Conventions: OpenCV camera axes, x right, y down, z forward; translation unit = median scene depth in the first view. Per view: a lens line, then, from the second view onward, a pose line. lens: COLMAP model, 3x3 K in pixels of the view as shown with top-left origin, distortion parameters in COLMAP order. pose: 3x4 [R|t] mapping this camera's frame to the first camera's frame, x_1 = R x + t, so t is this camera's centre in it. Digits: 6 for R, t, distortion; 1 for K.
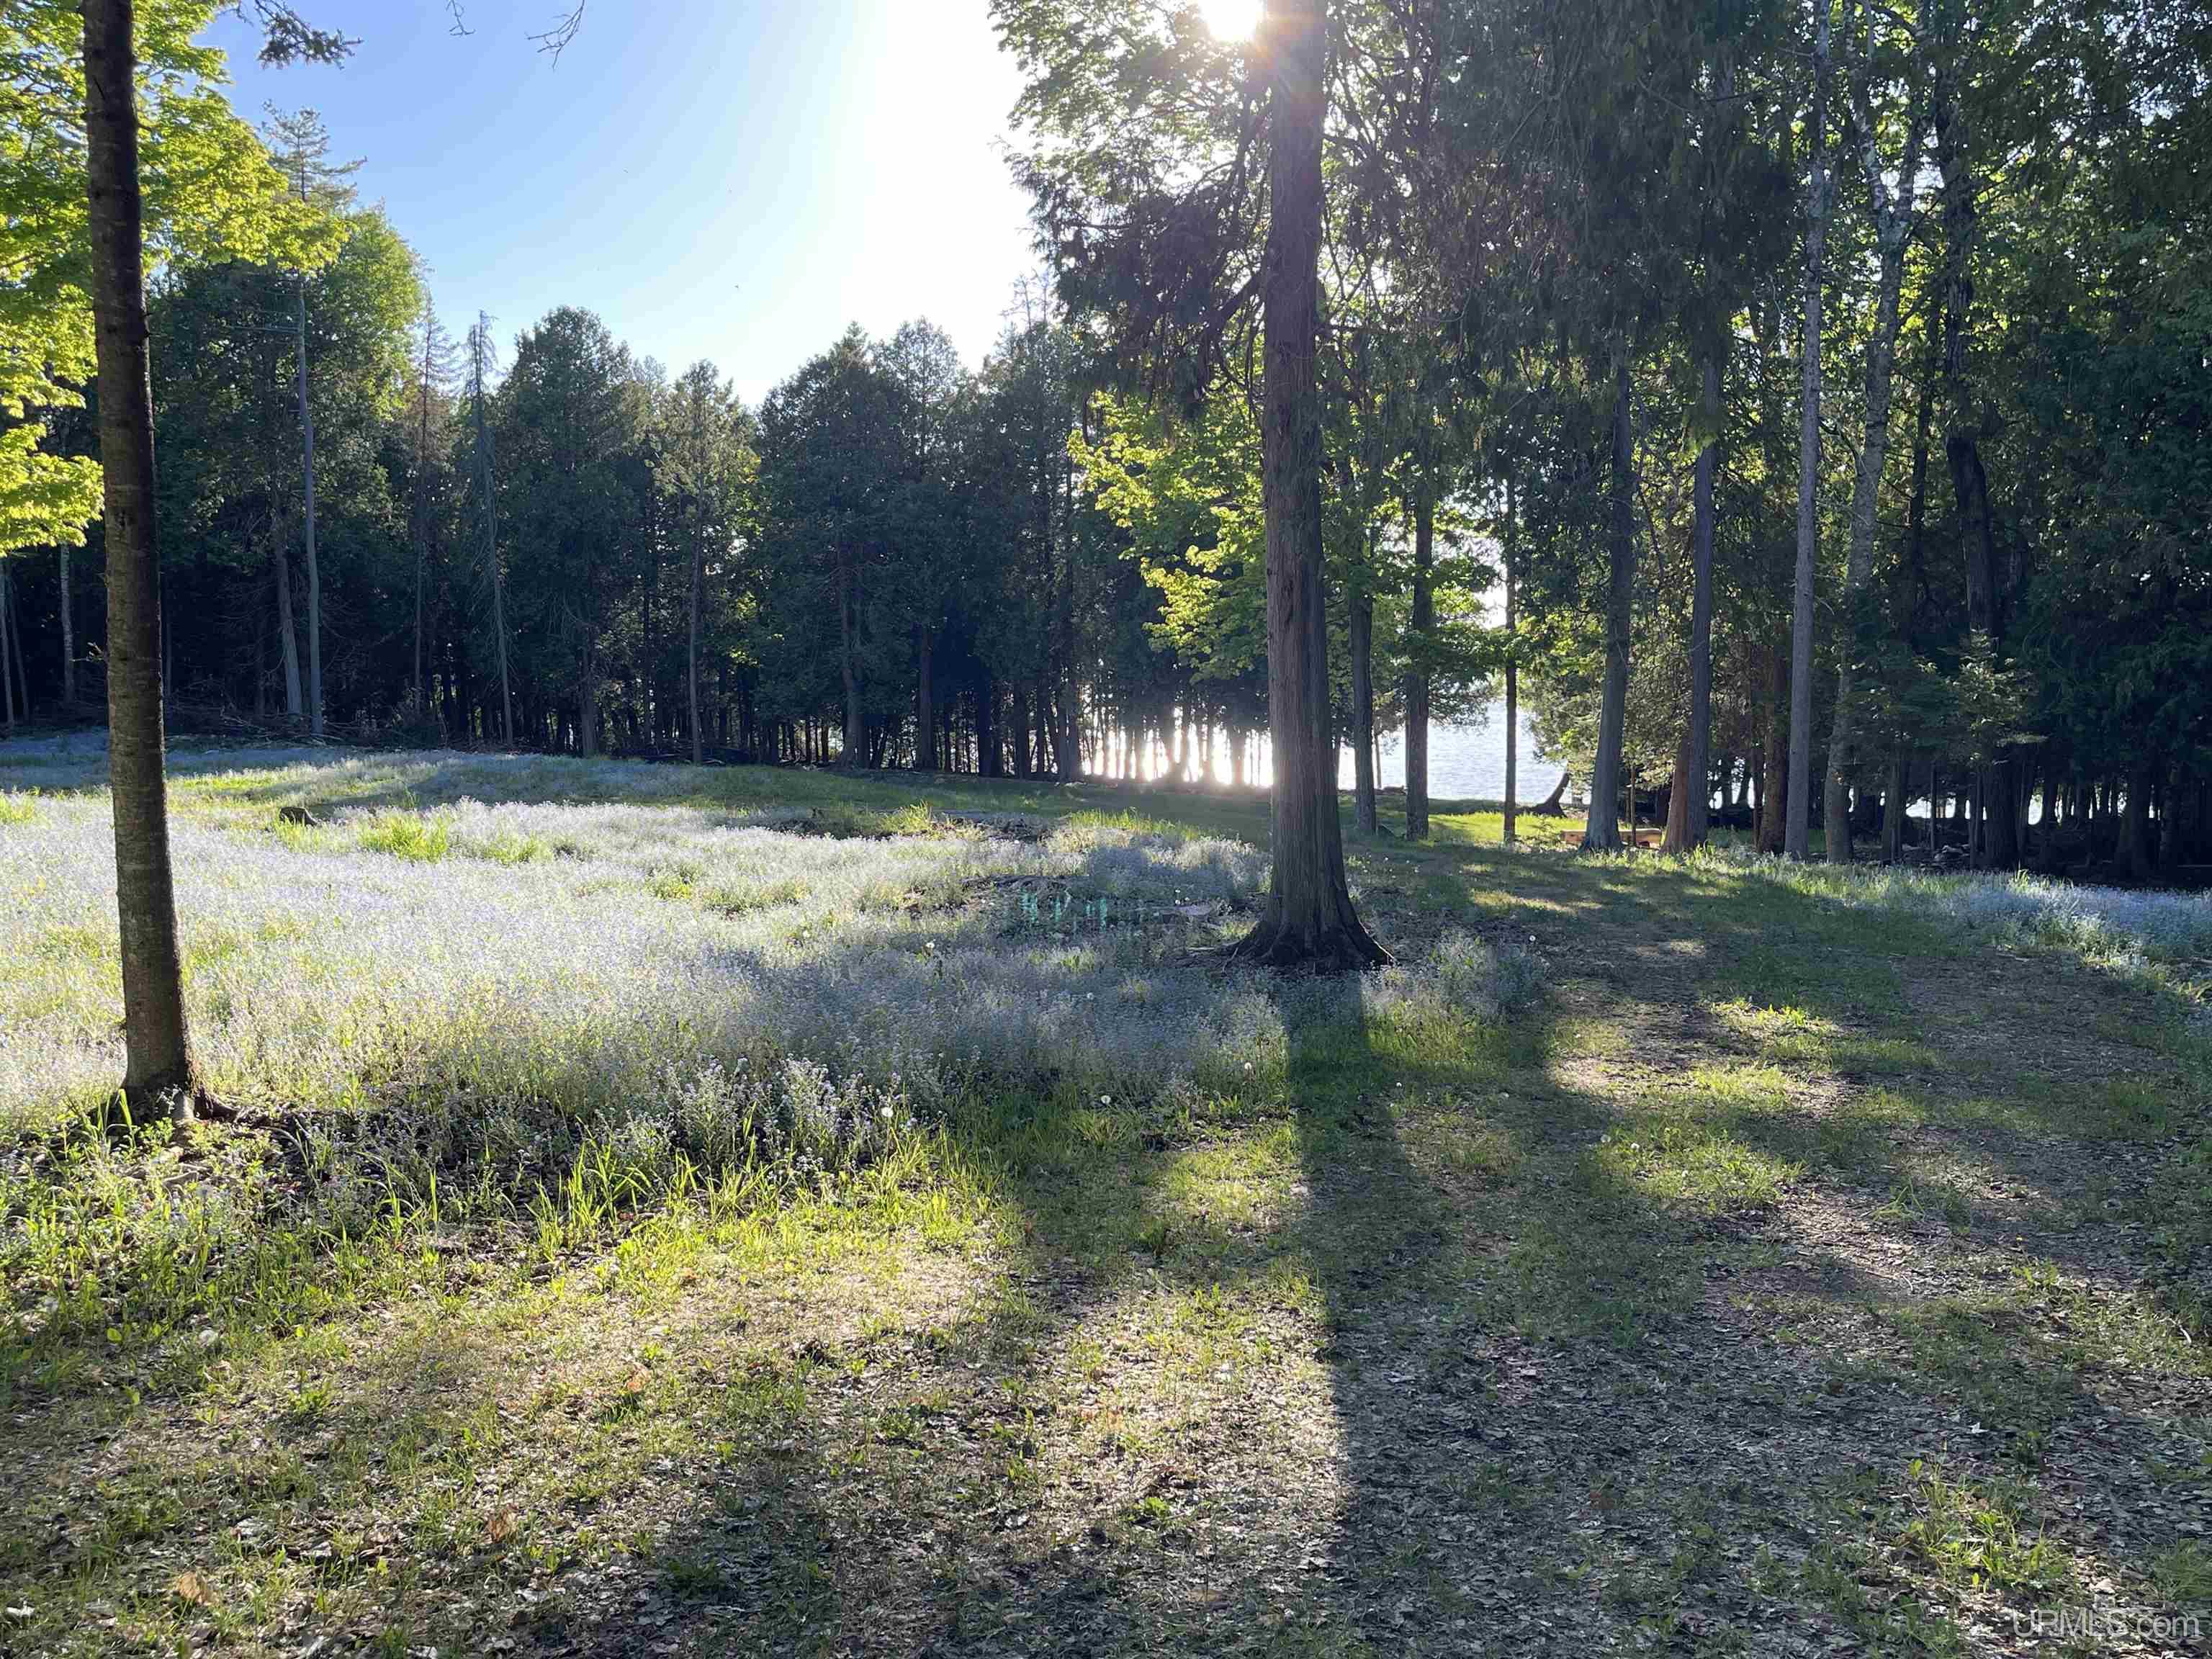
lens RADIAL K [[1956.5, 0, 1119.2], [0, 1956.5, 871.4], [0, 0, 1]] dist [0.044434, -0.033808]
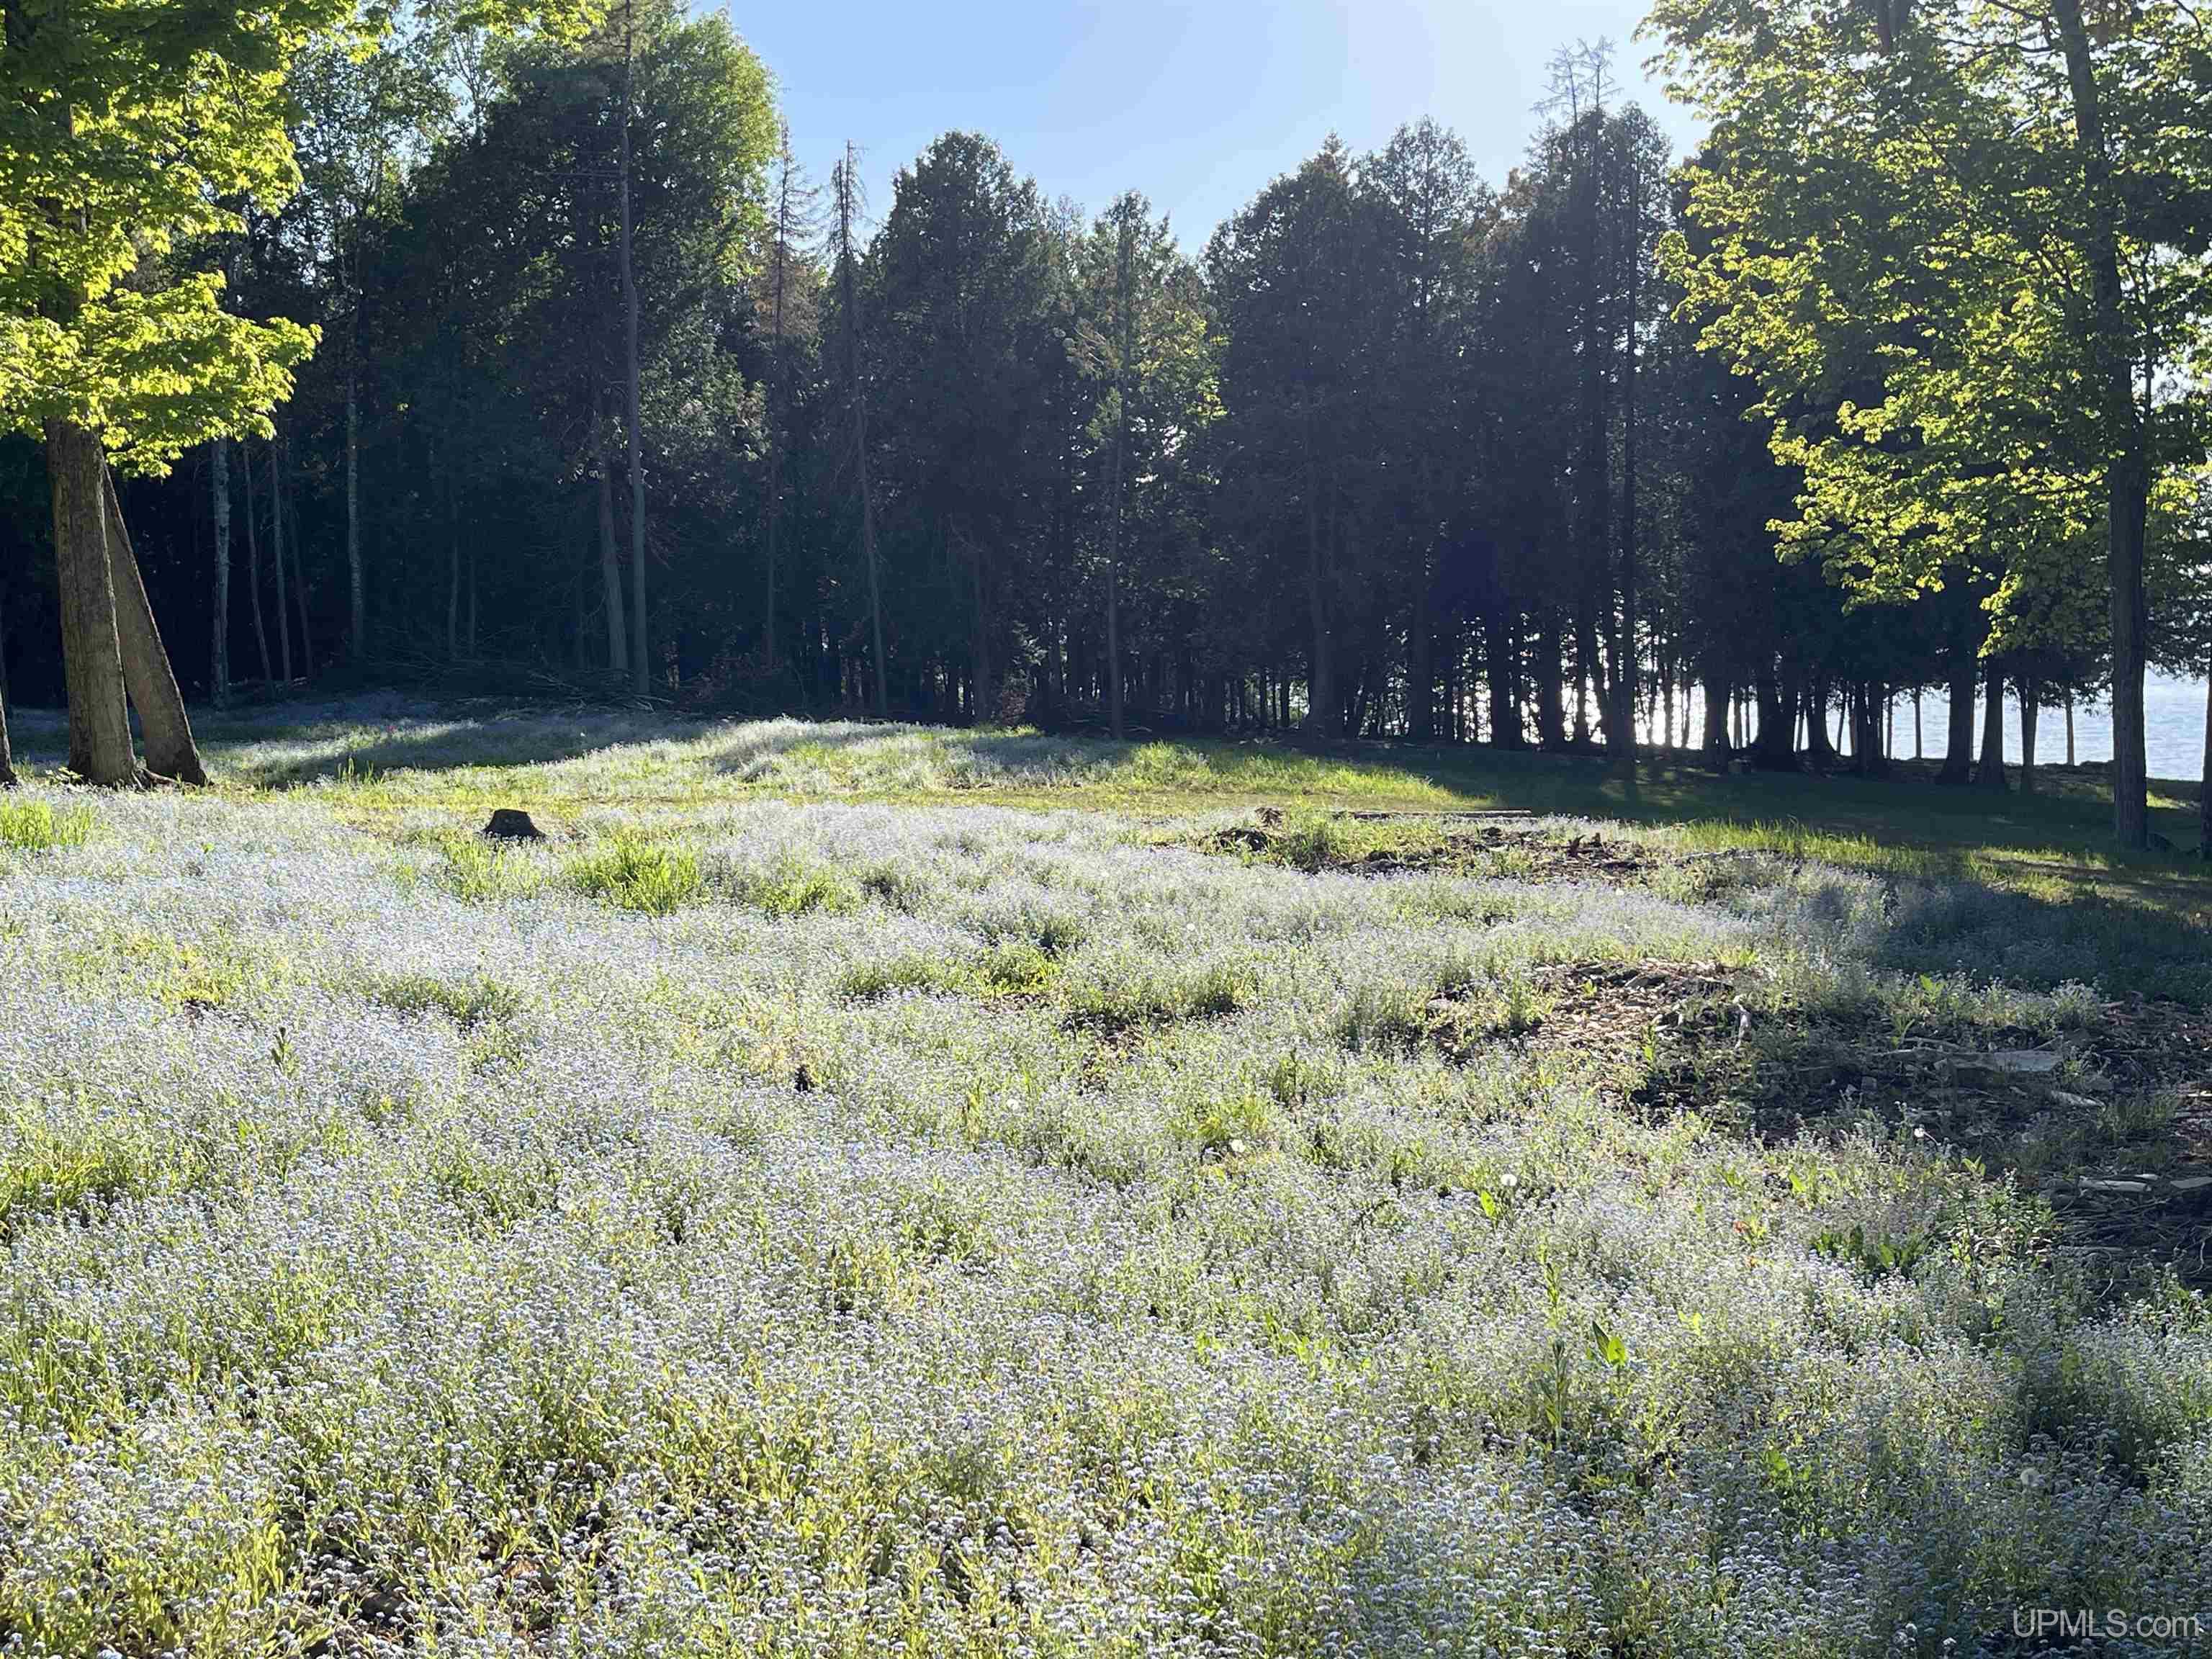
lens RADIAL K [[2457.1, 0, 1121.3], [0, 2457.1, 851.4], [0, 0, 1]] dist [0.075277, 0.000000]
pose [[0.976929, 0.009045, -0.213374, -0.020624], [-0.009773, 0.999949, -0.002357, -0.011492], [0.213342, 0.004387, 0.976968, 0.134615]]
